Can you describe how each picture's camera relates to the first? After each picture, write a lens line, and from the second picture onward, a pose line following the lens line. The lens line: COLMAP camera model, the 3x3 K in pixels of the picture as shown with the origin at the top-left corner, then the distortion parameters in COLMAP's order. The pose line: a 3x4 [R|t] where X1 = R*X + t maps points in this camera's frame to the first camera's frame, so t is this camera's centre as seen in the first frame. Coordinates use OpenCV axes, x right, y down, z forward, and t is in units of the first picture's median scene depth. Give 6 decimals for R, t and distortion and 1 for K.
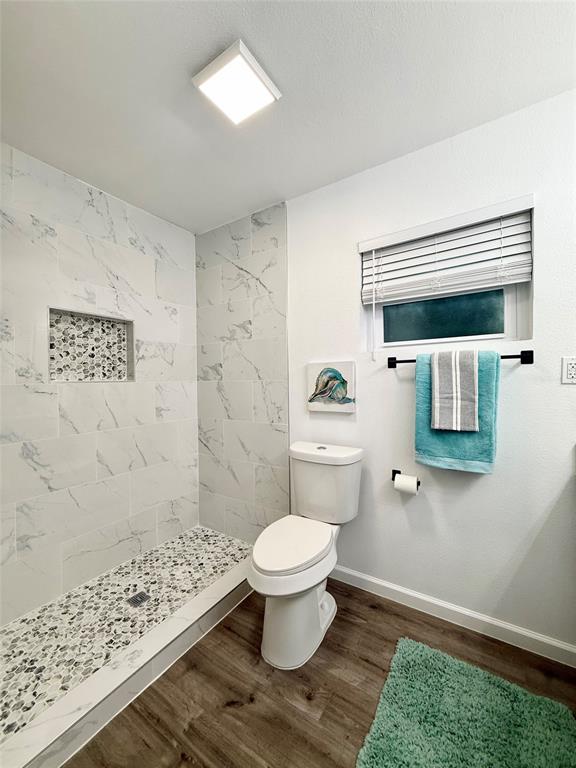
lens RADIAL K [[306.4, 0, 287.8], [0, 306.4, 381.5], [0, 0, 1]] dist [-0.000102, 0.000412]
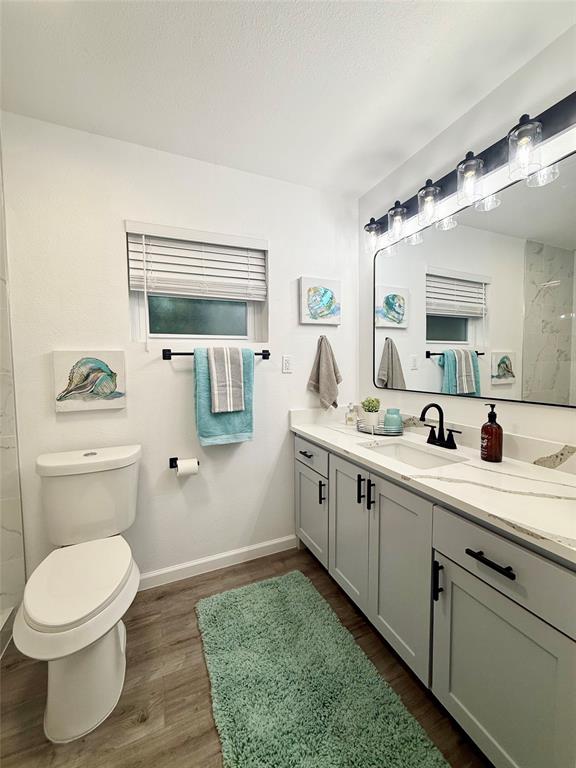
lens RADIAL K [[306.4, 0, 287.8], [0, 306.4, 381.5], [0, 0, 1]] dist [-0.000102, 0.000412]
pose [[0.547863, -0.037046, 0.835747, -0.337668], [0.011759, 0.999261, 0.036586, -0.004756], [-0.836485, -0.010217, 0.547894, 0.118390]]
